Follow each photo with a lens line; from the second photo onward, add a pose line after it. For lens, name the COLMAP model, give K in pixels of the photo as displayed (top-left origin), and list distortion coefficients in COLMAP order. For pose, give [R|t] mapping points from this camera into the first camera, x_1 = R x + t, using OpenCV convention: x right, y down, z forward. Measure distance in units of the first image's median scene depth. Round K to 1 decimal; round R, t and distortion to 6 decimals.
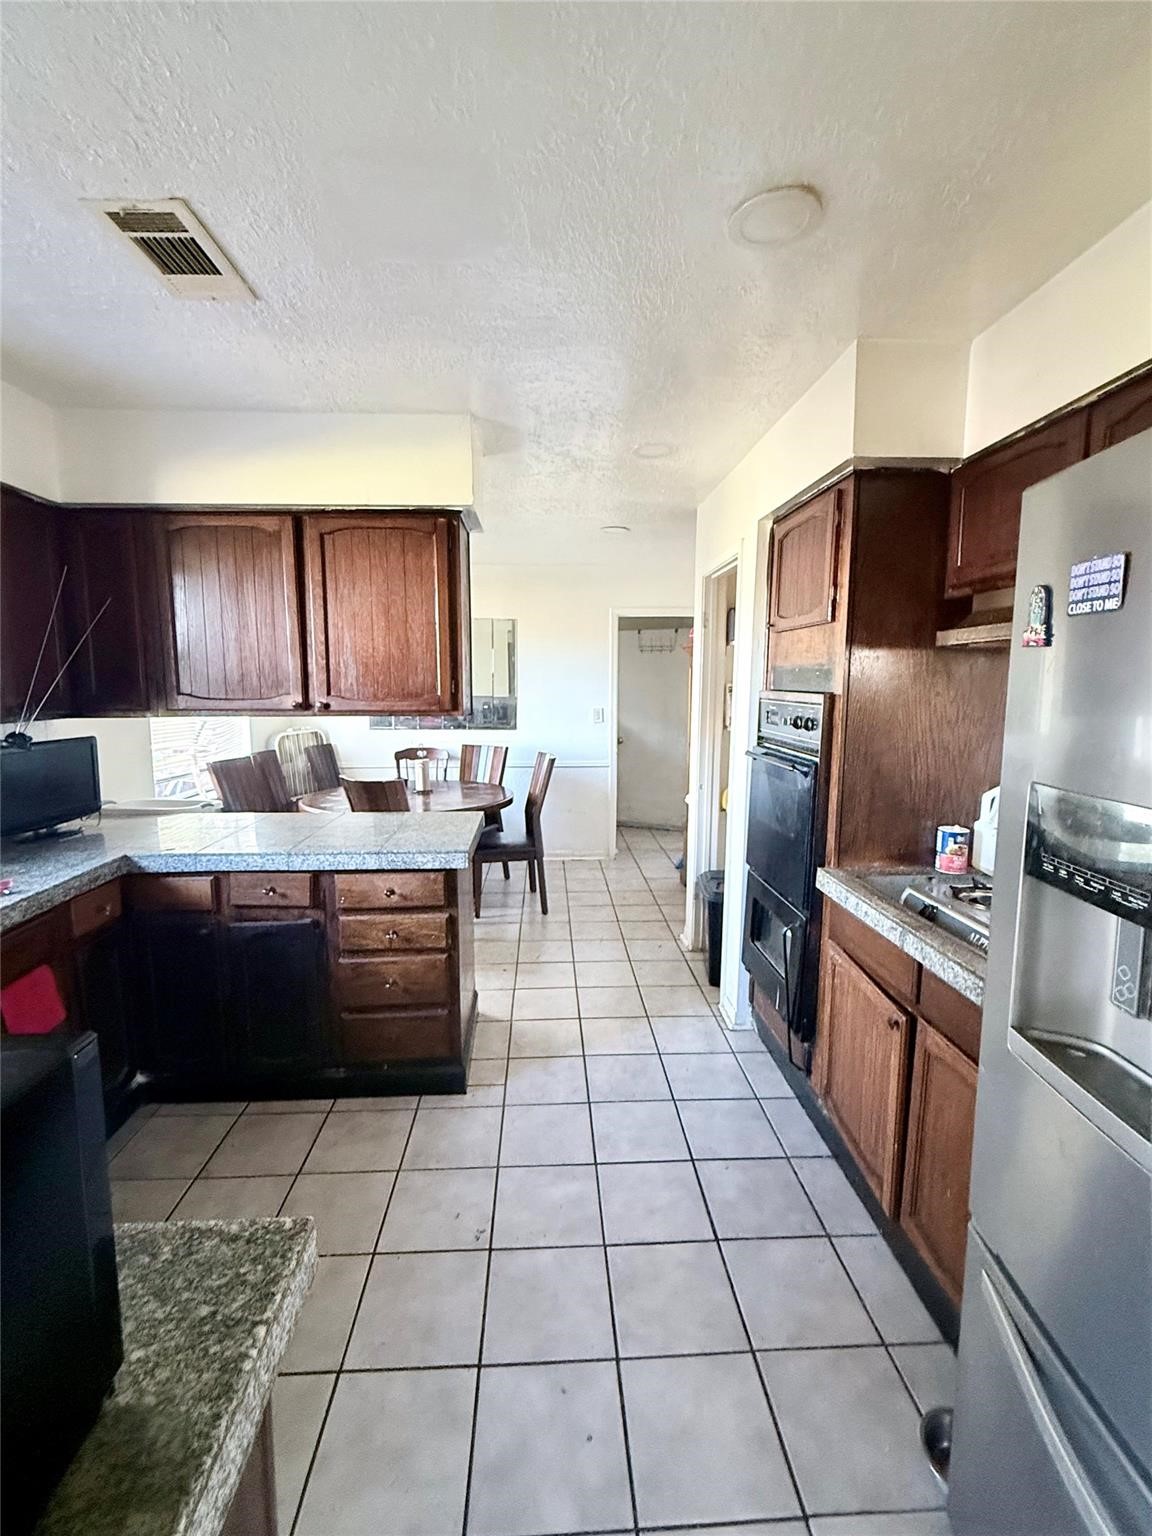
lens RADIAL K [[673.4, 0, 571.7], [0, 673.4, 759.1], [0, 0, 1]] dist [0.001099, 0.000010]
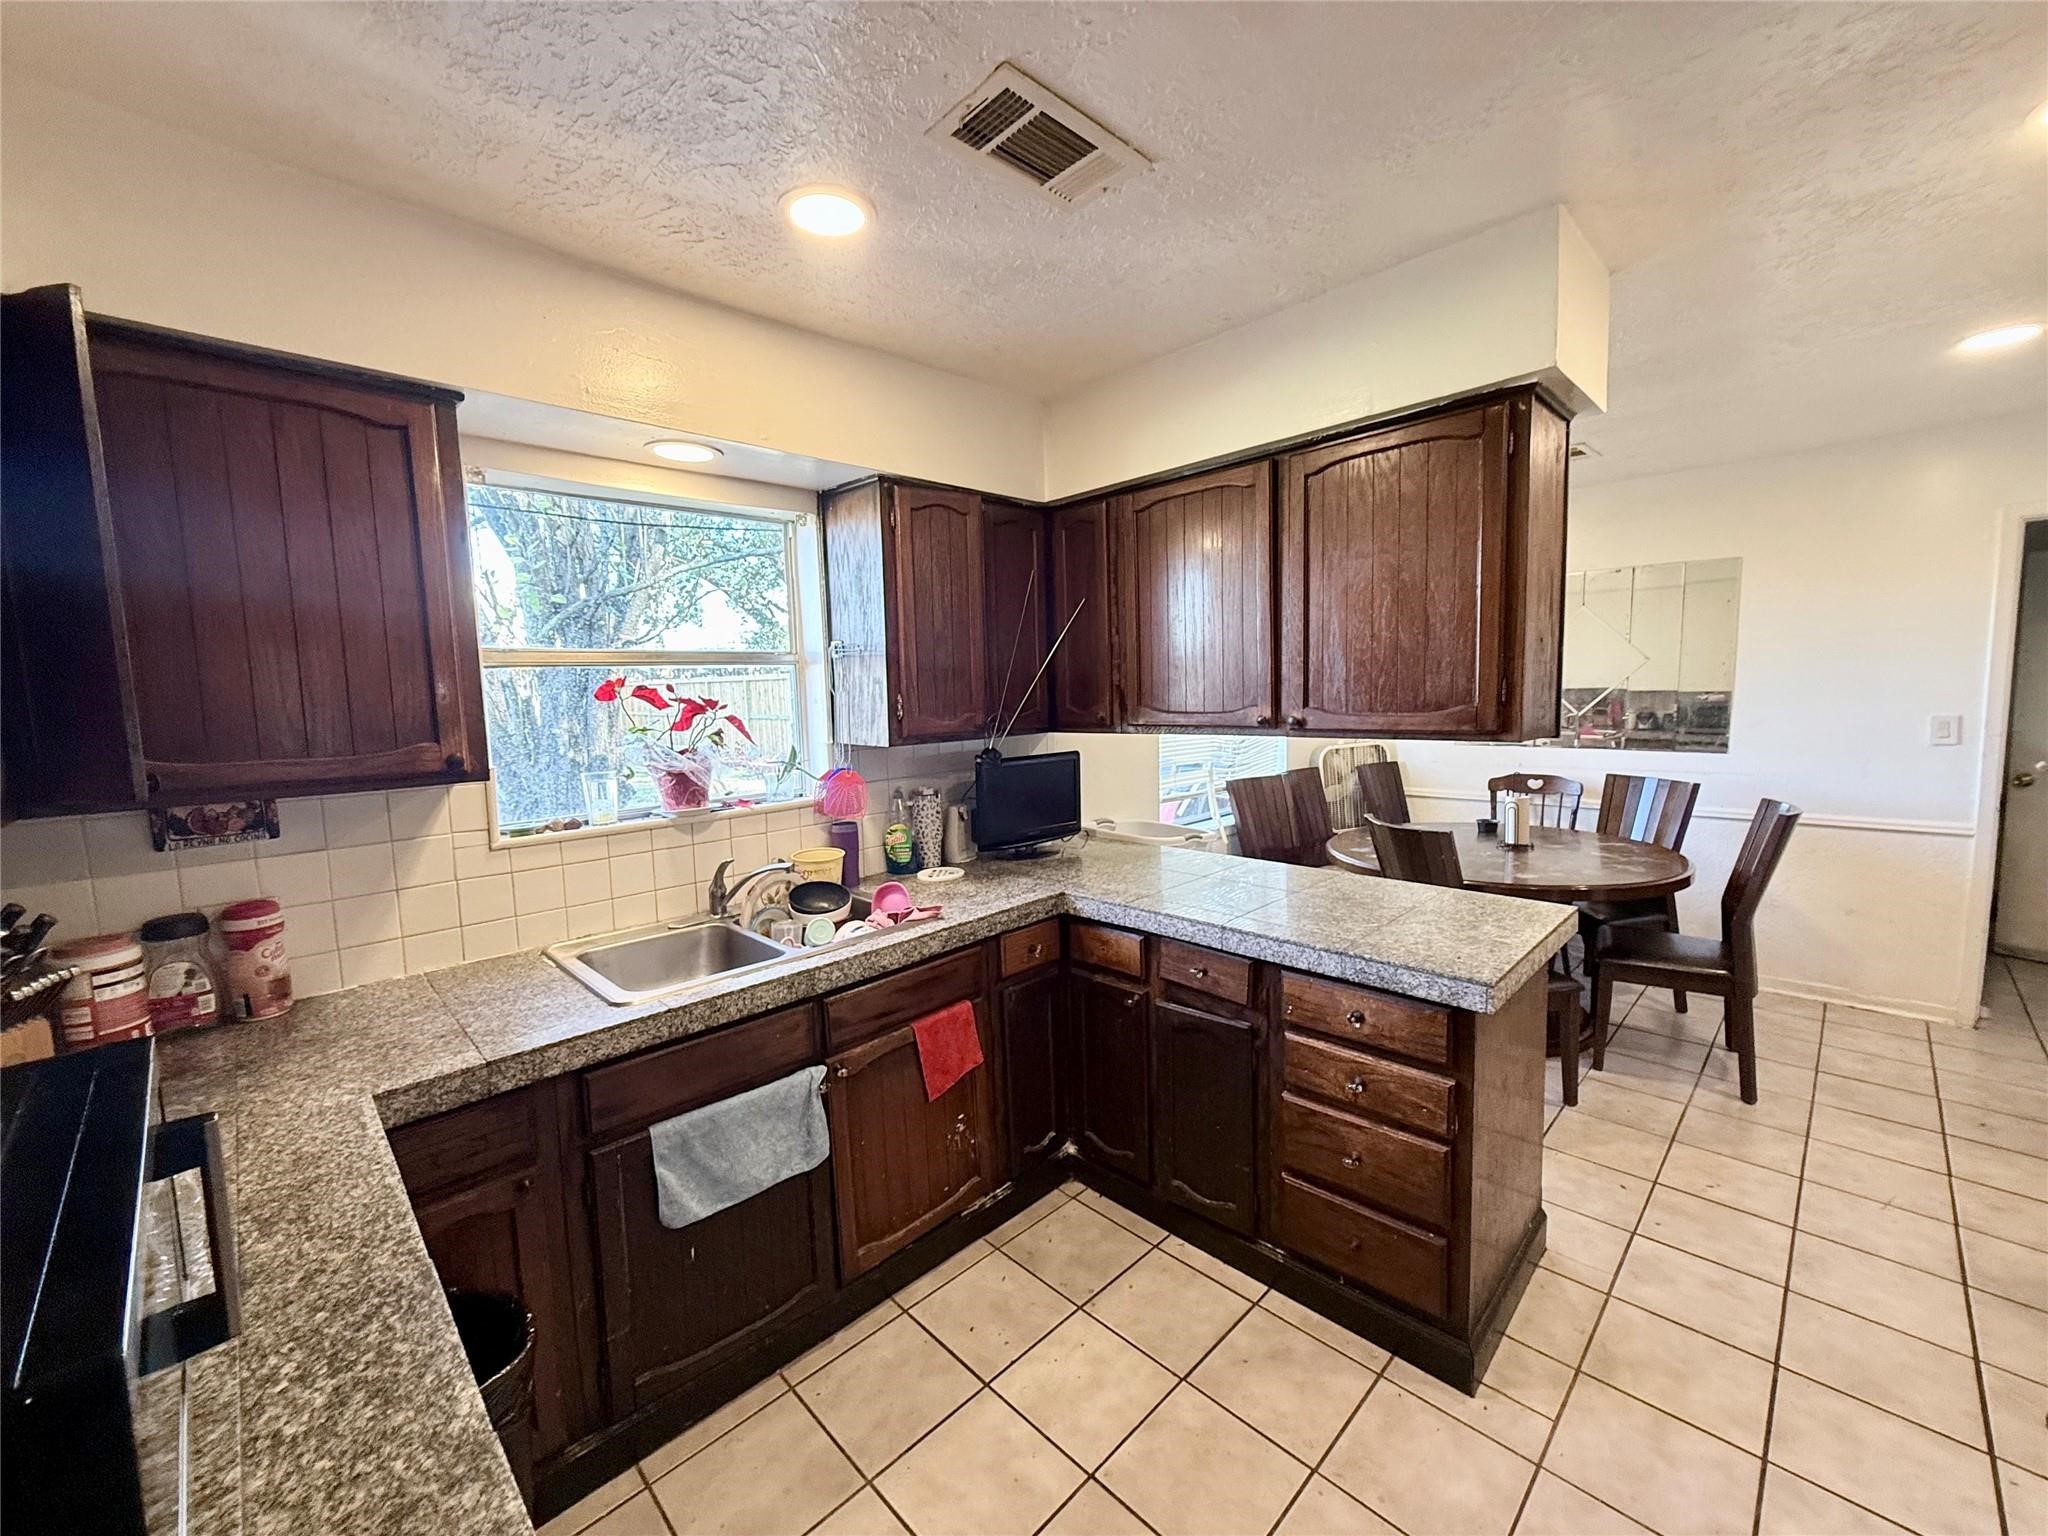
lens RADIAL K [[821.0, 0, 1024.7], [0, 821.0, 768.7], [0, 0, 1]] dist [-0.002922, 0.000101]
pose [[0.667990, 0.053925, -0.742214, 0.081624], [-0.052016, 0.998315, 0.025718, -0.040356], [0.742351, 0.021427, 0.669669, 0.232358]]
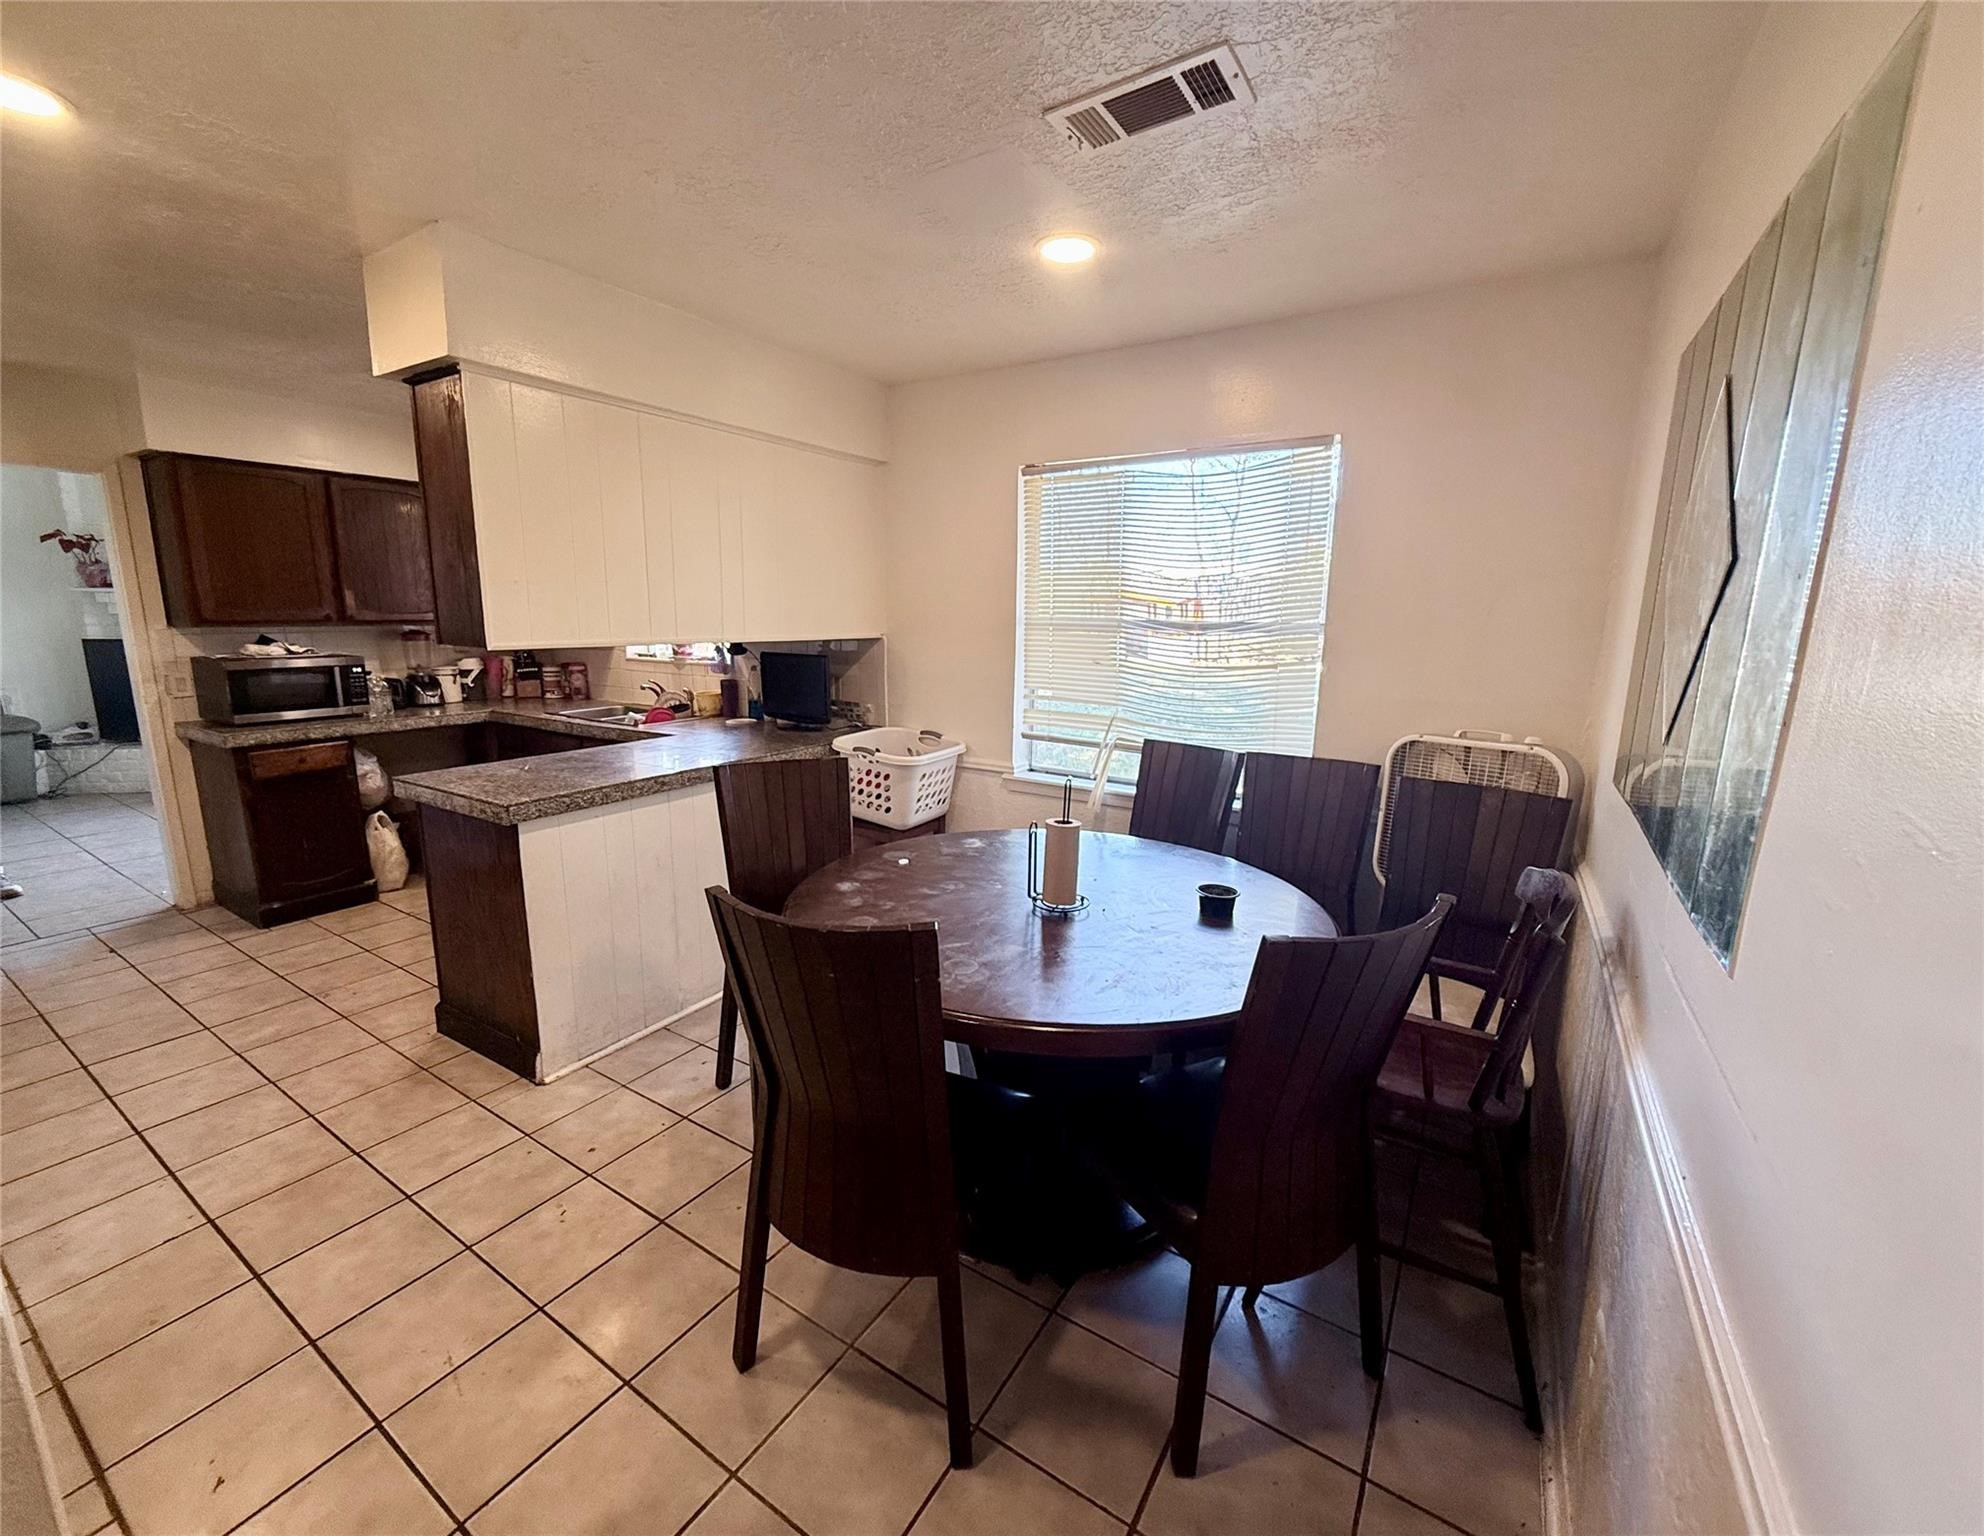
lens RADIAL K [[819.2, 0, 978.3], [0, 819.2, 770.3], [0, 0, 1]] dist [-0.011674, 0.000286]
pose [[-0.579170, 0.150668, -0.801162, 0.287437], [-0.102241, 0.961587, 0.254749, -0.253181], [0.808770, 0.229454, -0.541518, 2.255222]]
